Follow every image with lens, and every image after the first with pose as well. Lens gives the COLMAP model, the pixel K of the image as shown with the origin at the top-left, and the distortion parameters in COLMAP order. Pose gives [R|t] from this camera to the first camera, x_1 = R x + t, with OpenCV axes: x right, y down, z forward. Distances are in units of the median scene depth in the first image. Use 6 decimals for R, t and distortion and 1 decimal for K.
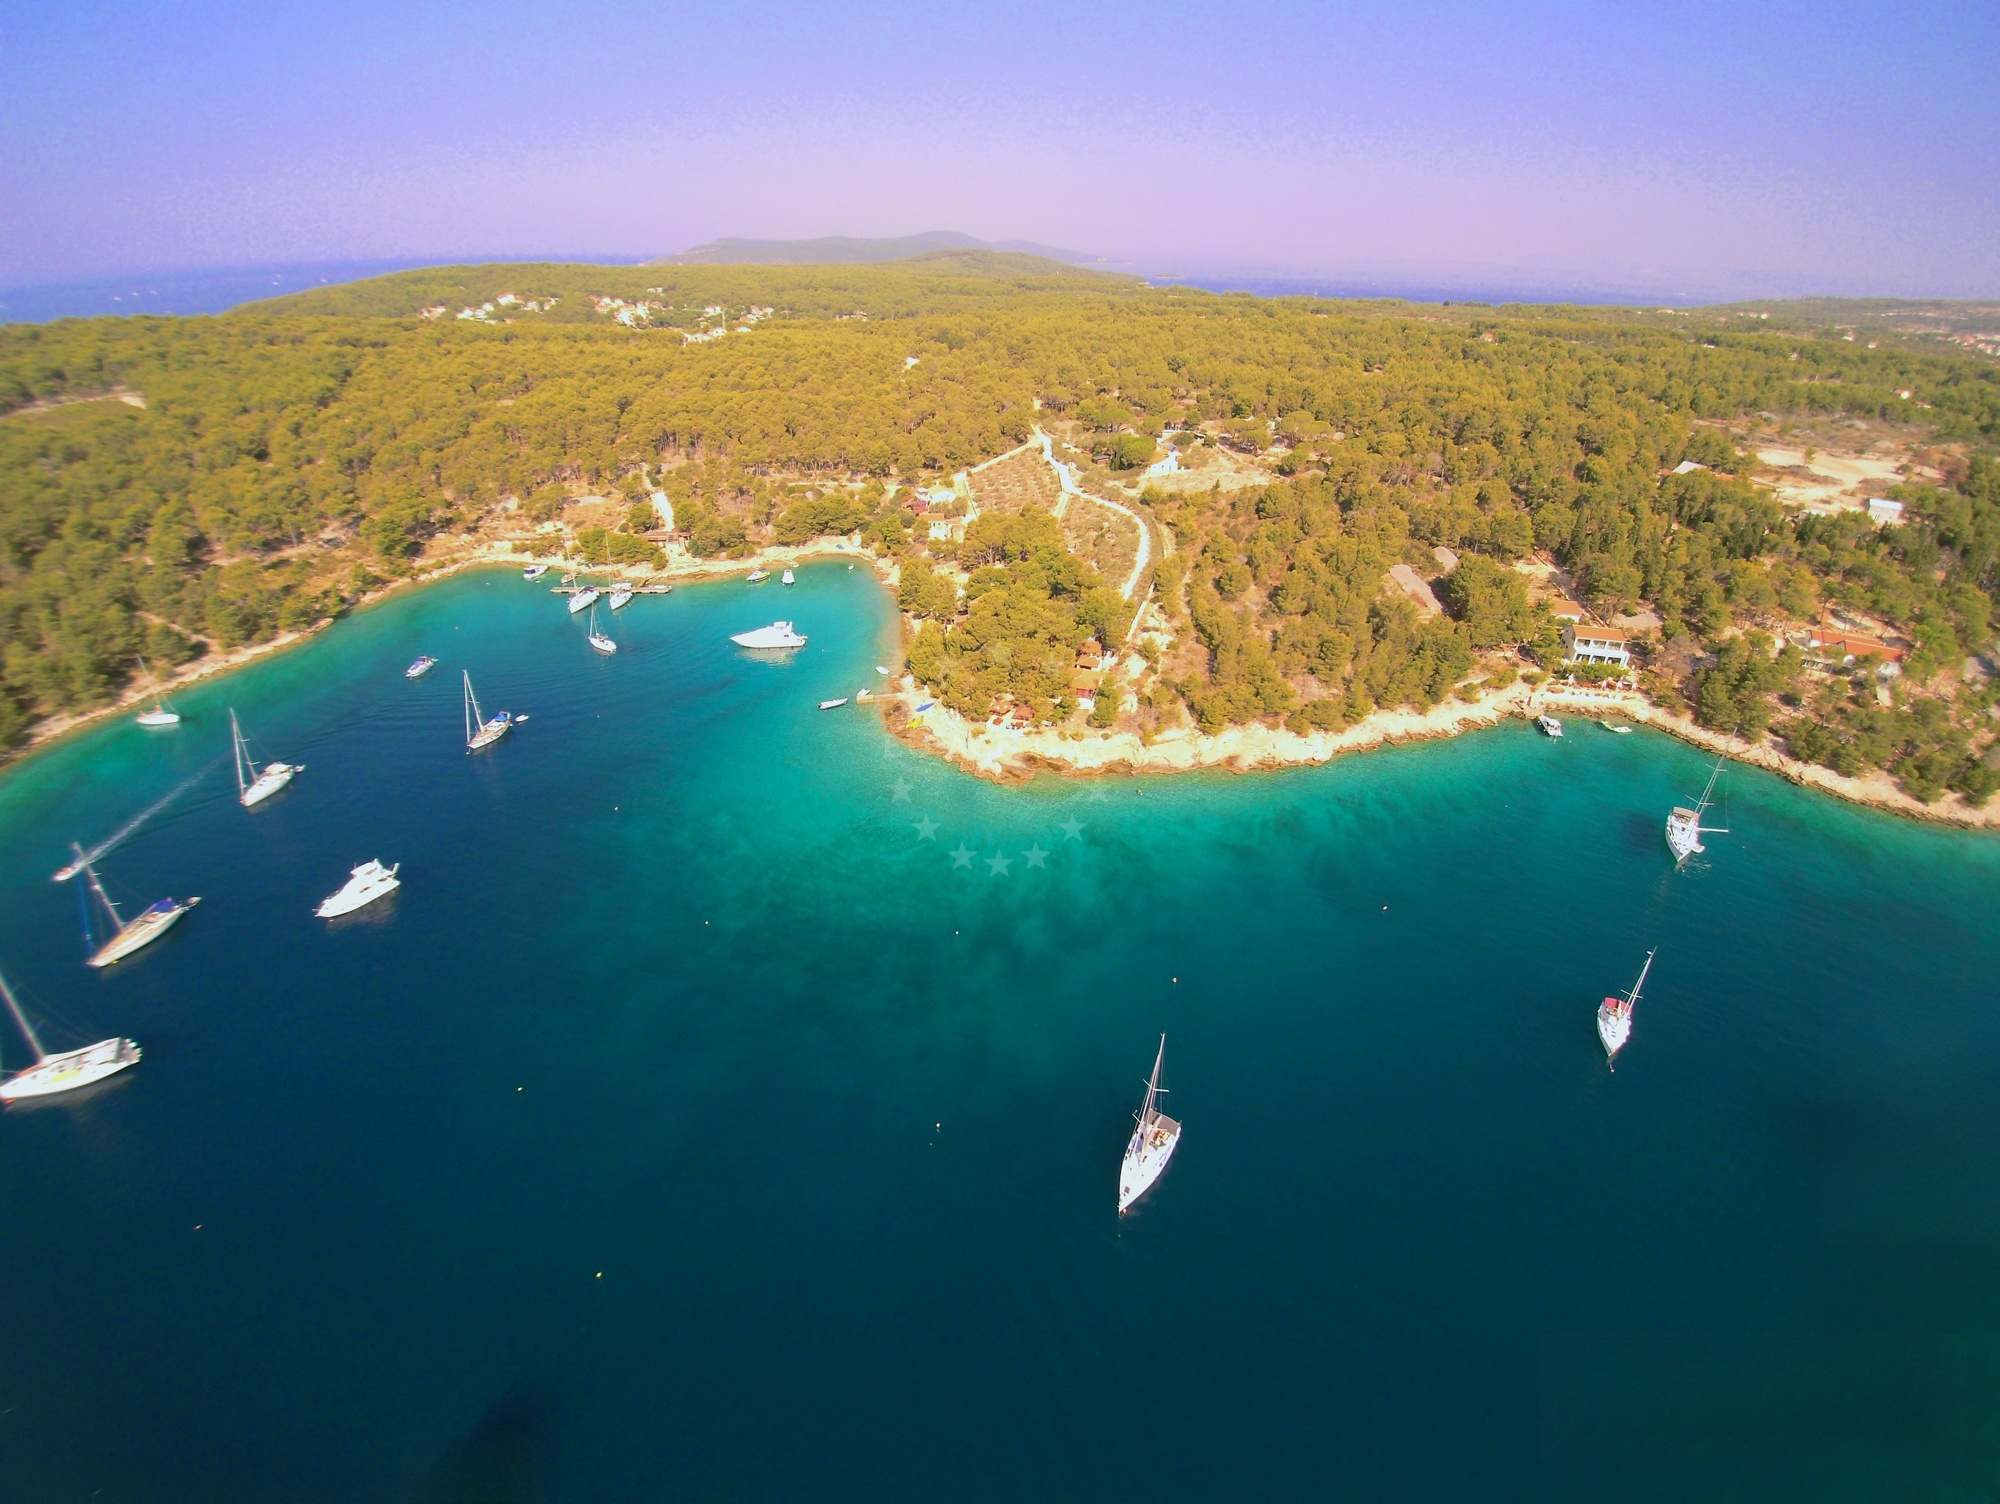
lens RADIAL K [[931.4, 0, 1000.0], [0, 931.4, 752.0], [0, 0, 1]] dist [-0.029949, -0.019792]
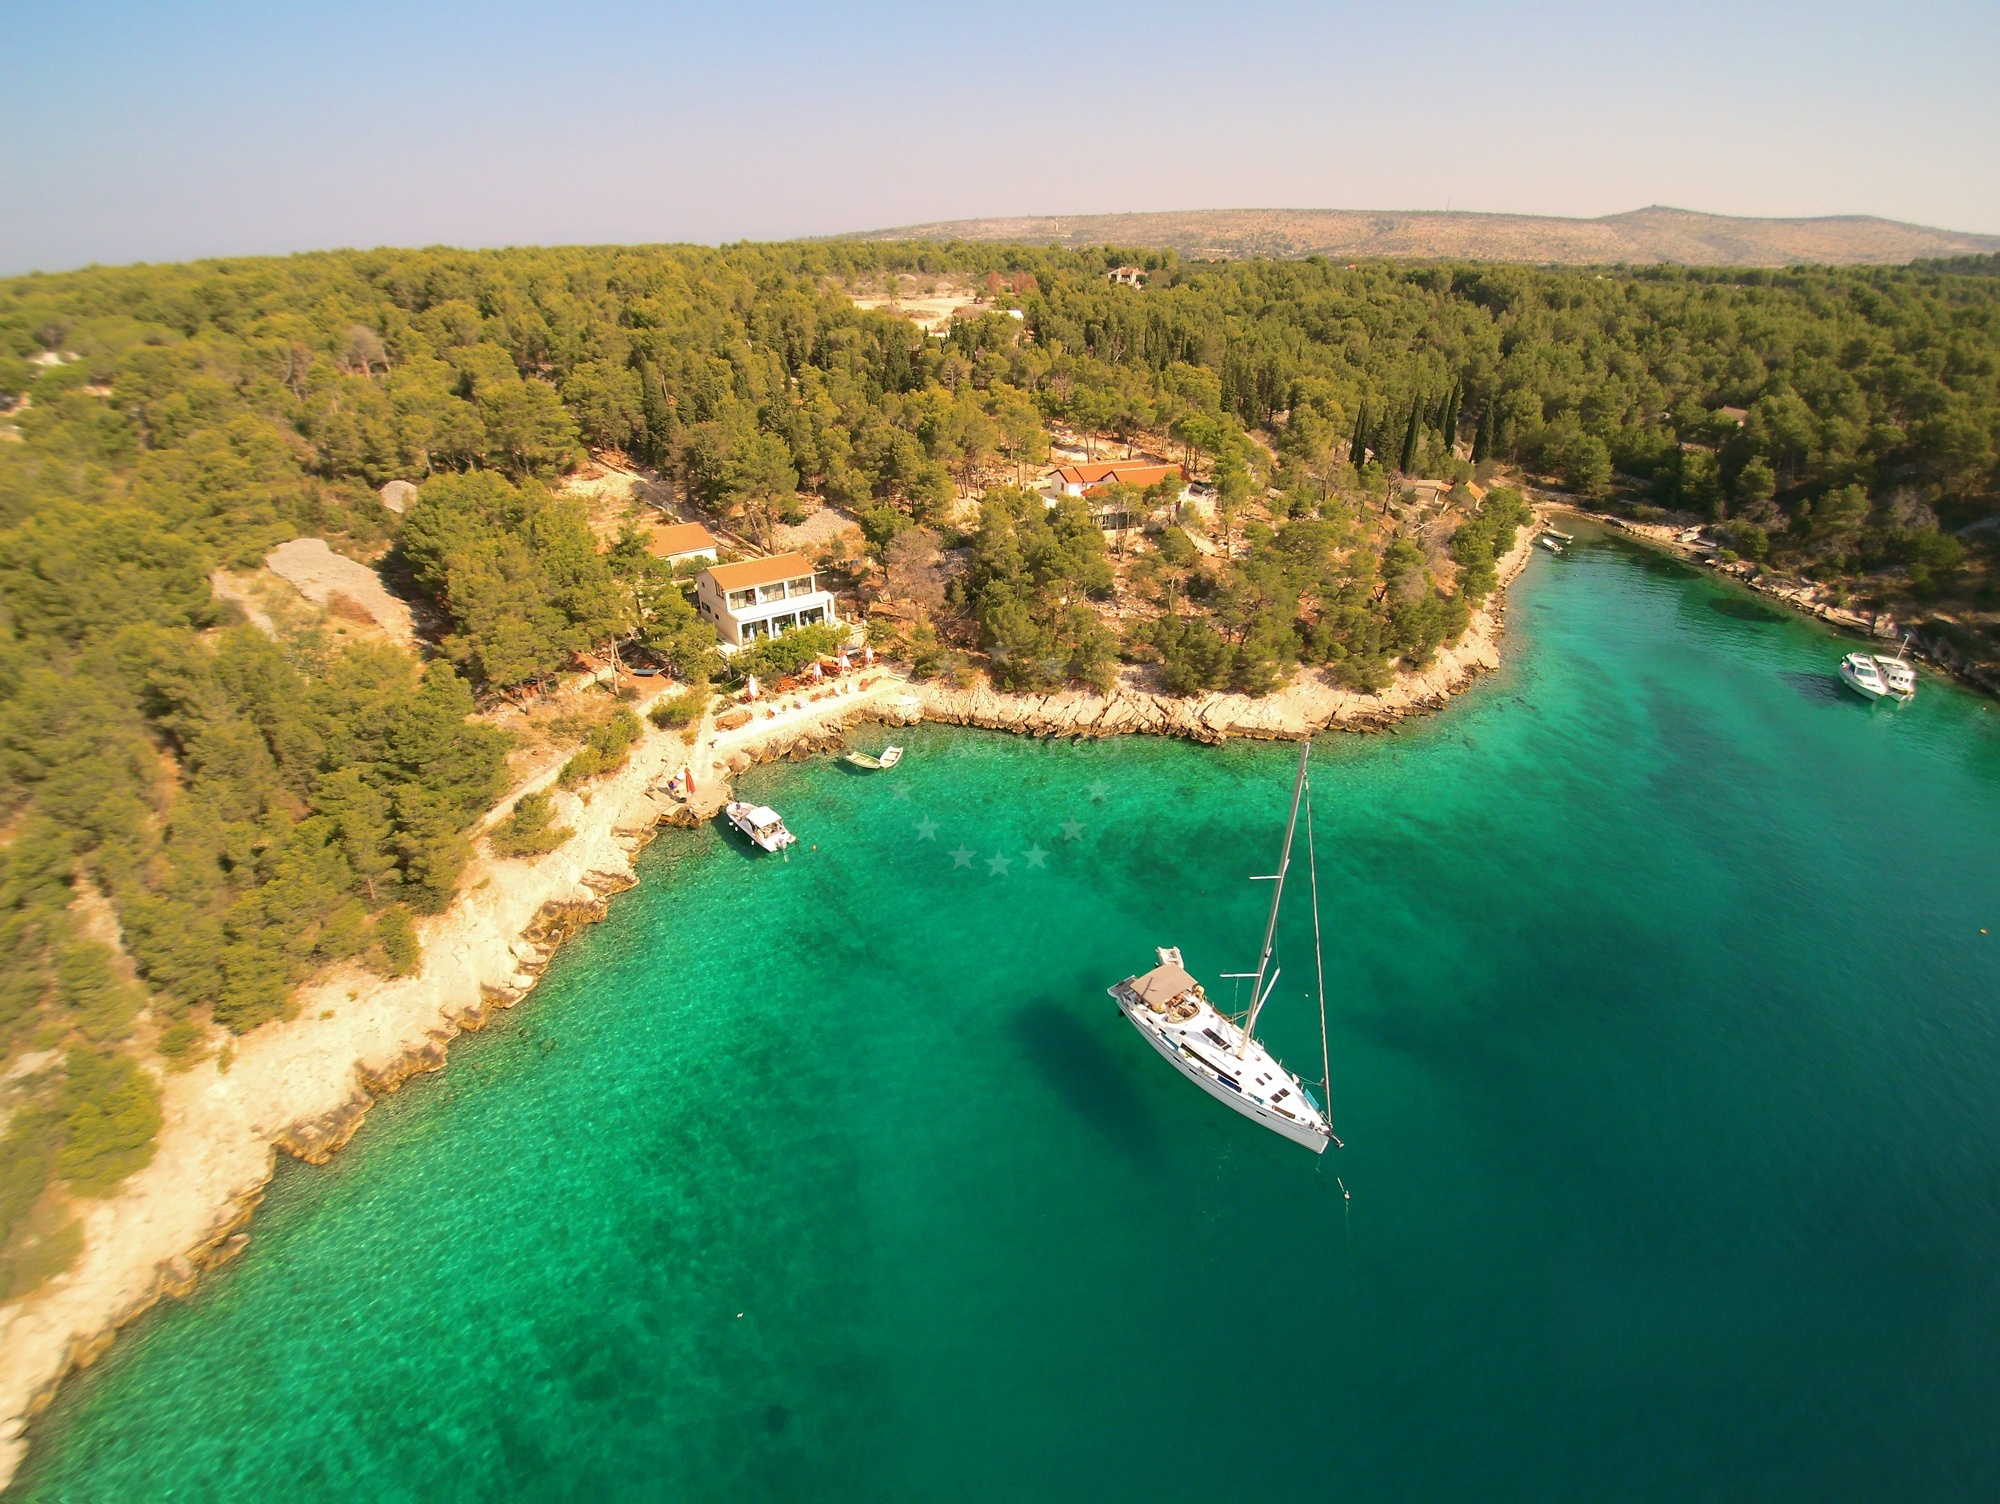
lens RADIAL K [[931.4, 0, 1000.0], [0, 931.4, 752.0], [0, 0, 1]] dist [-0.029949, -0.019792]
pose [[0.635203, -0.377388, 0.673867, 0.384075], [0.365900, 0.915410, 0.167754, -0.081816], [-0.680173, 0.140010, 0.719557, 0.601094]]
